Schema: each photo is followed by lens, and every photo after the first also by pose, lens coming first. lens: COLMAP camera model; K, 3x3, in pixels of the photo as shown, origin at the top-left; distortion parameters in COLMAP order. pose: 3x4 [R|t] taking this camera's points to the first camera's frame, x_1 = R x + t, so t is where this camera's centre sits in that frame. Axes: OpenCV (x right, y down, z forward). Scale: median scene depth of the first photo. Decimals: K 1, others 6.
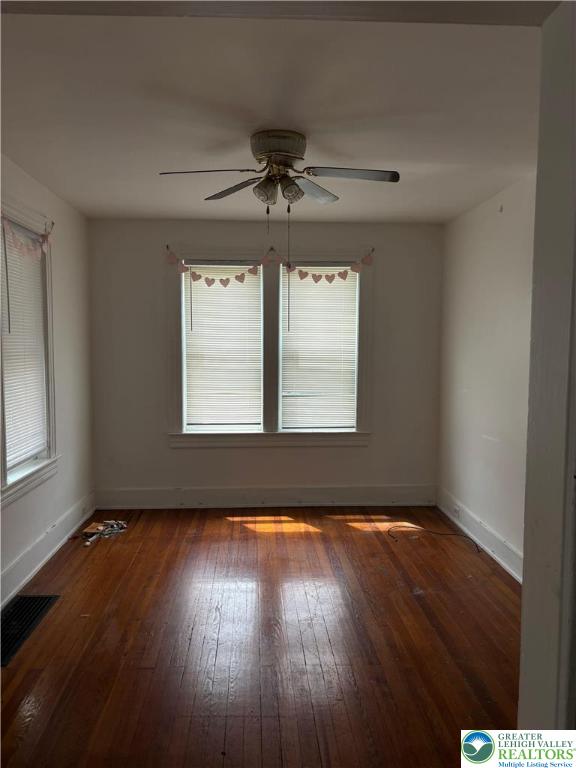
lens RADIAL K [[581.3, 0, 287.7], [0, 581.3, 383.4], [0, 0, 1]] dist [0.002300, -0.000260]
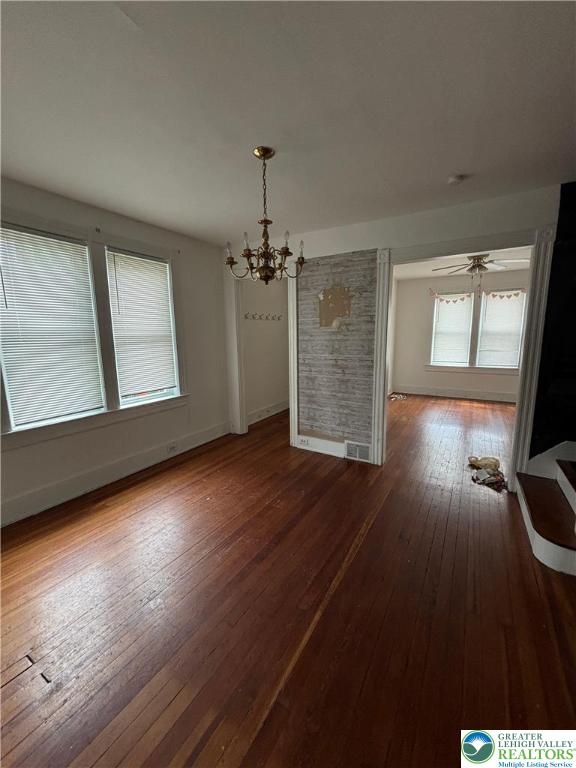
lens RADIAL K [[309.5, 0, 289.9], [0, 309.5, 381.7], [0, 0, 1]] dist [0.000252, 0.000002]
pose [[0.831121, 0.076621, -0.550788, 0.054143], [-0.034573, 0.995666, 0.086339, 0.066040], [0.555016, -0.052716, 0.830167, -0.443114]]
